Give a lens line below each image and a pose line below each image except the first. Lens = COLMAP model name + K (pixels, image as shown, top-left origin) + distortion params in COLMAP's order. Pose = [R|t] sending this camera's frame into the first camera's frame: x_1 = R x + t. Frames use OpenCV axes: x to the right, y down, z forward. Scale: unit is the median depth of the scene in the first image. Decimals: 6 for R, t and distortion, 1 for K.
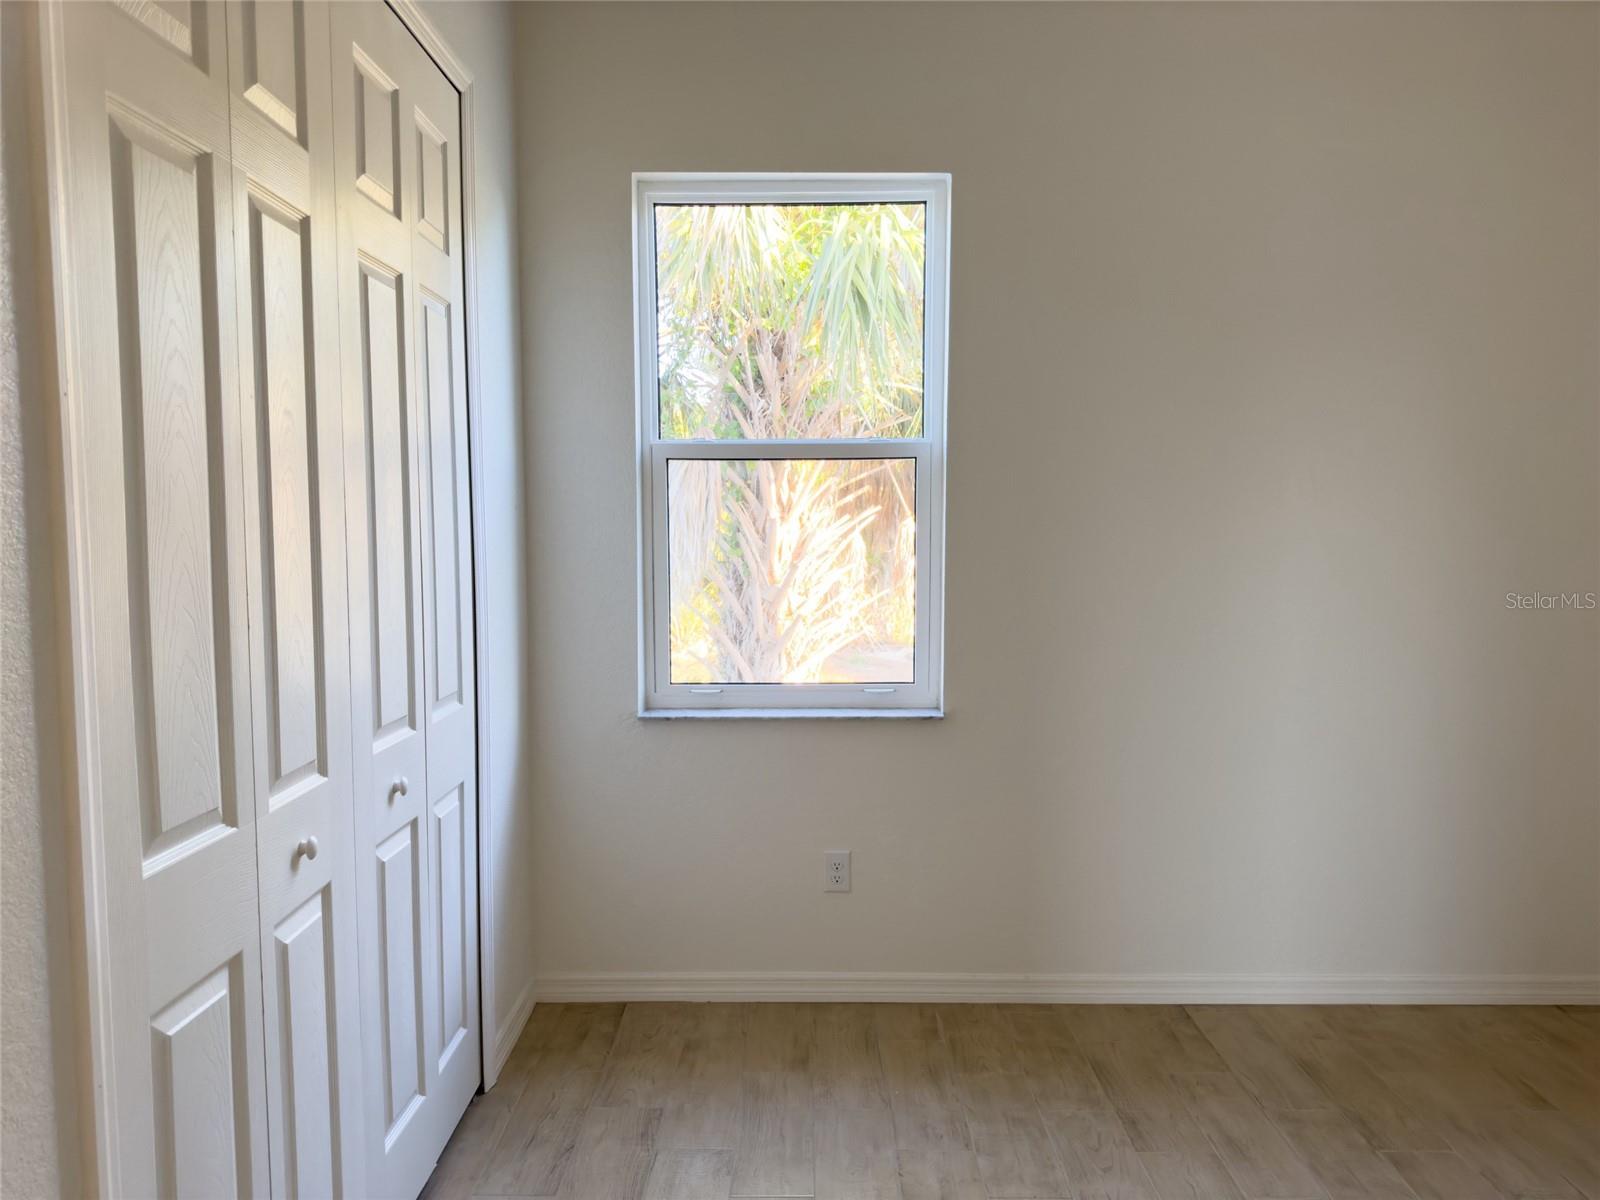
lens RADIAL K [[1117.6, 0, 800.8], [0, 1117.6, 611.3], [0, 0, 1]] dist [0.053134, -0.076924]
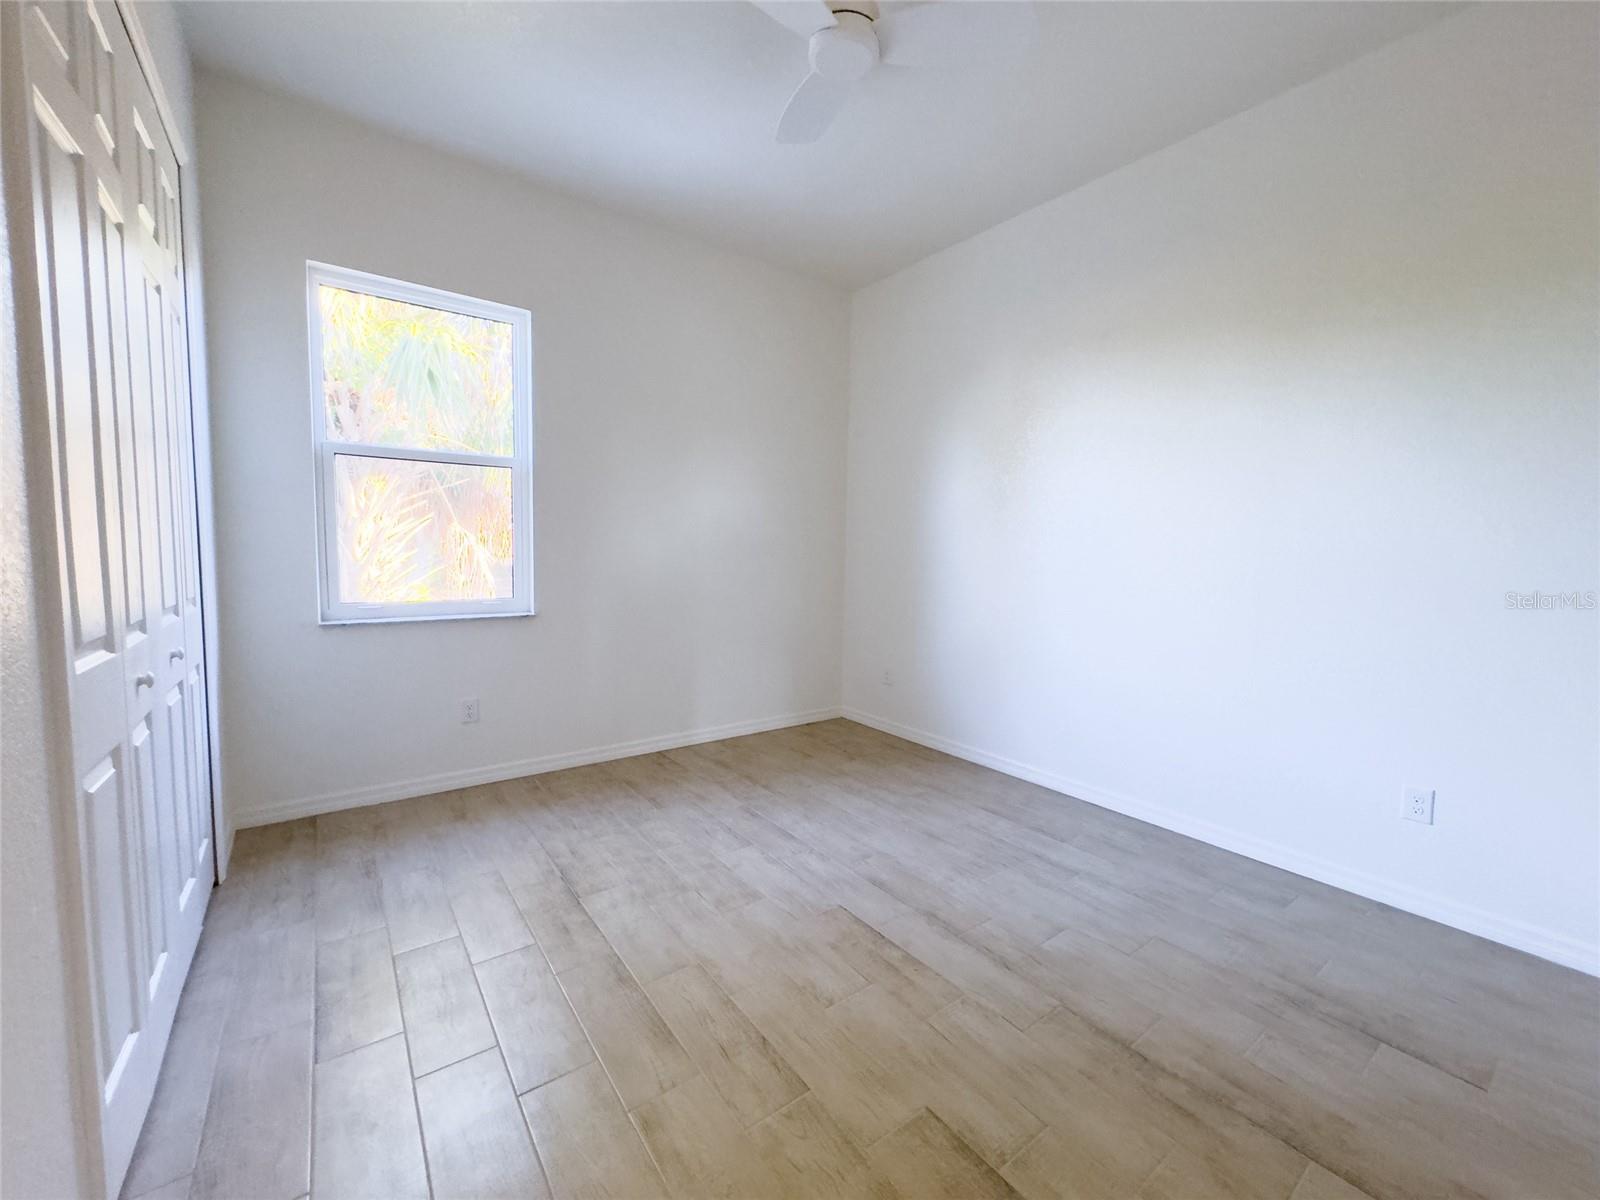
lens RADIAL K [[634.9, 0, 796.0], [0, 634.9, 602.7], [0, 0, 1]] dist [0.001239, 0.000146]
pose [[0.798187, -0.032255, 0.601546, -0.163063], [0.027336, 0.999476, 0.017320, 0.075267], [-0.601790, 0.002619, 0.798650, -0.070860]]
